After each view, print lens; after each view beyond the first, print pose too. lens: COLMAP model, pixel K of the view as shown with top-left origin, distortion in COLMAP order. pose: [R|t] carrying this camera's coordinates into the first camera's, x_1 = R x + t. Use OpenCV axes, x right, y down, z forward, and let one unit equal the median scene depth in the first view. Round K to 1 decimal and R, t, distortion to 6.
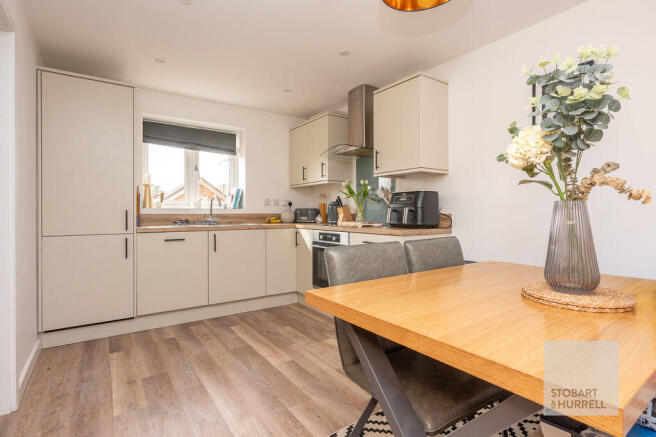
lens RADIAL K [[328.8, 0, 329.7], [0, 328.8, 214.3], [0, 0, 1]] dist [0.003625, 0.001205]
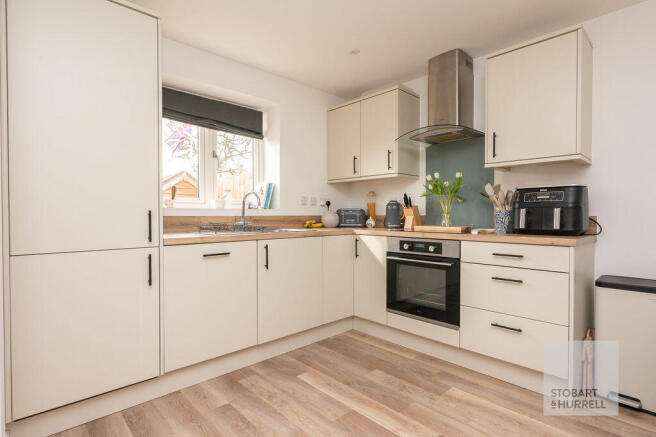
lens RADIAL K [[328.8, 0, 327.1], [0, 328.8, 221.0], [0, 0, 1]] dist [0.003625, 0.001205]
pose [[0.989138, -0.001799, 0.146979, -0.309978], [-0.000225, 0.999905, 0.013750, -0.000451], [-0.146990, -0.013634, 0.989044, 0.269095]]
